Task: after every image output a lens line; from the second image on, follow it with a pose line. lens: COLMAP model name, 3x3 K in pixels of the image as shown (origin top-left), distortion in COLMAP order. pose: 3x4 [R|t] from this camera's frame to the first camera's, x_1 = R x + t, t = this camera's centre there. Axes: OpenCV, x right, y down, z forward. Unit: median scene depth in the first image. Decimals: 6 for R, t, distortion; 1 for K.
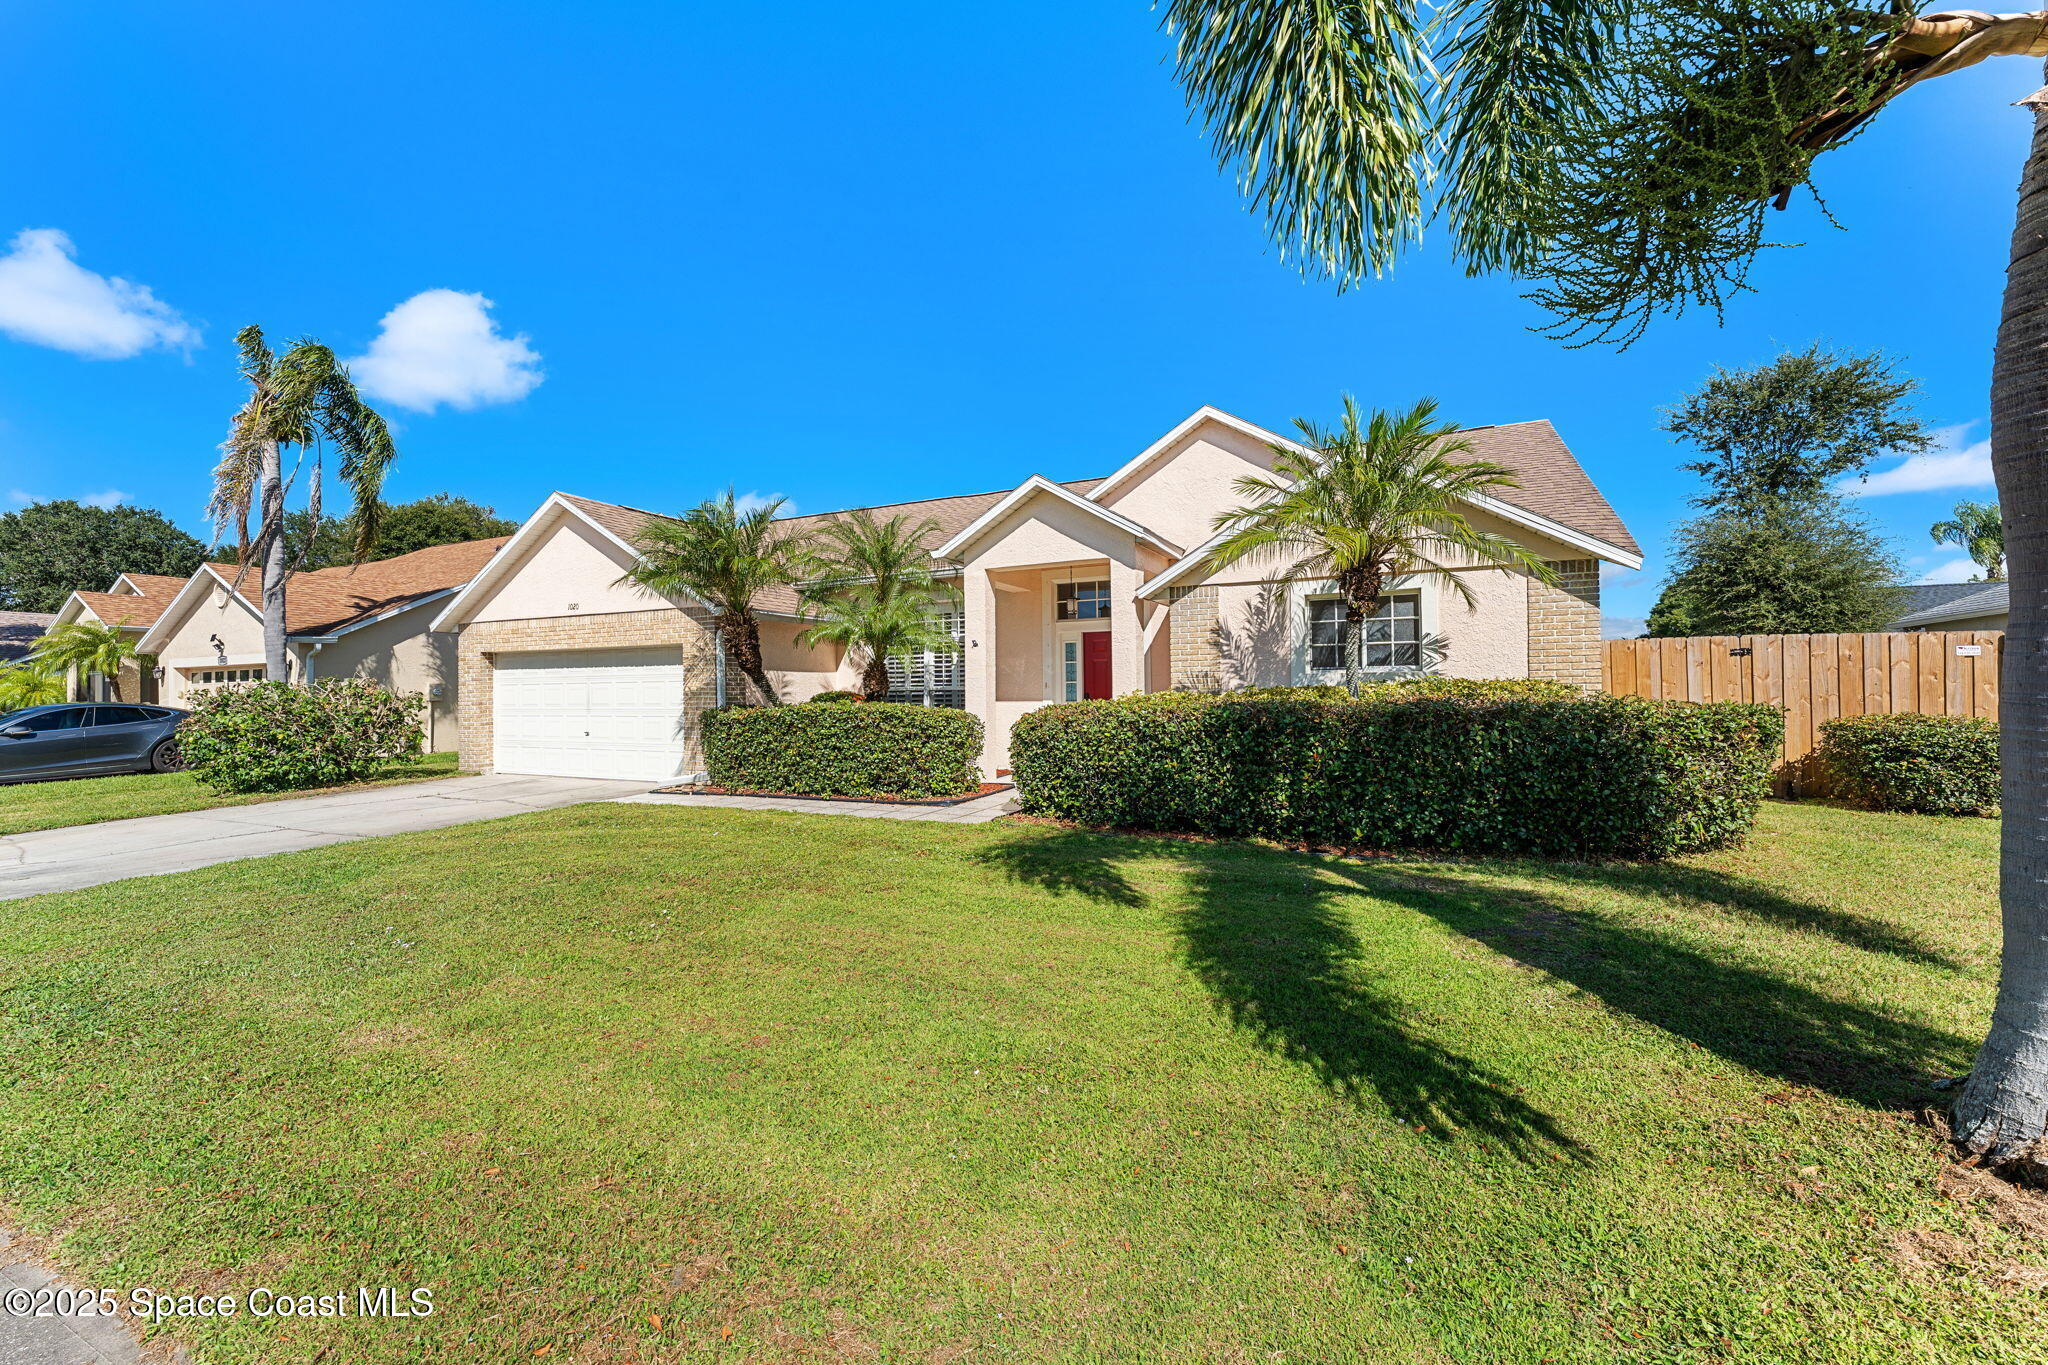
lens RADIAL K [[797.2, 0, 1016.6], [0, 797.2, 682.5], [0, 0, 1]] dist [0.000269, 0.000004]
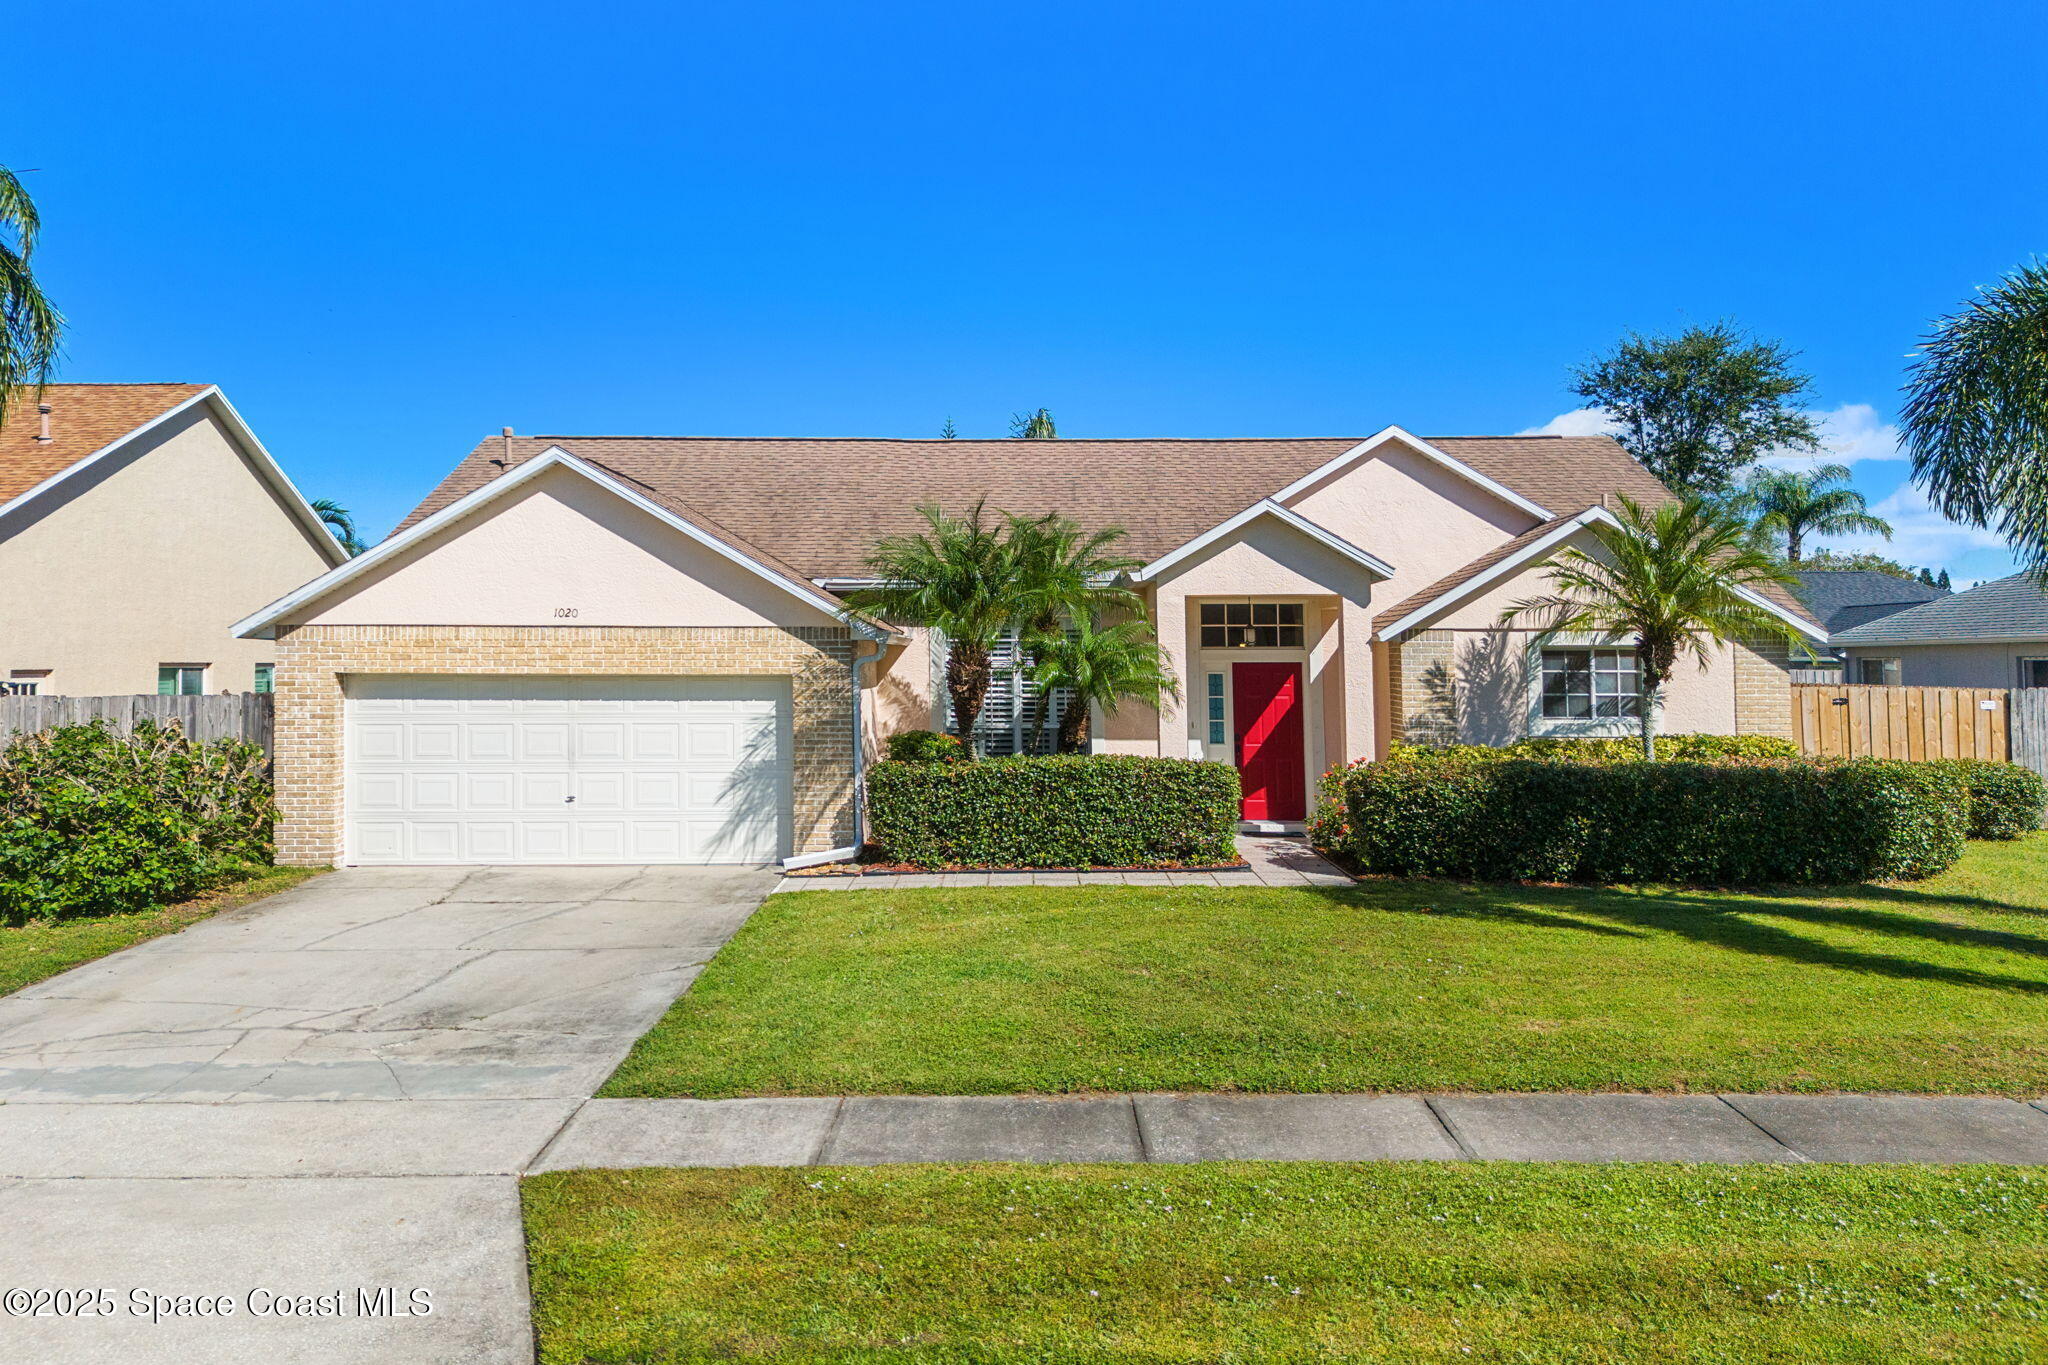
lens RADIAL K [[1405.8, 0, 1017.4], [0, 1405.8, 541.8], [0, 0, 1]] dist [0.013815, -0.001648]
pose [[0.921330, 0.043436, 0.386347, -0.854822], [-0.011167, 0.996286, -0.085380, -0.071733], [-0.388620, 0.074349, 0.918393, -0.363285]]
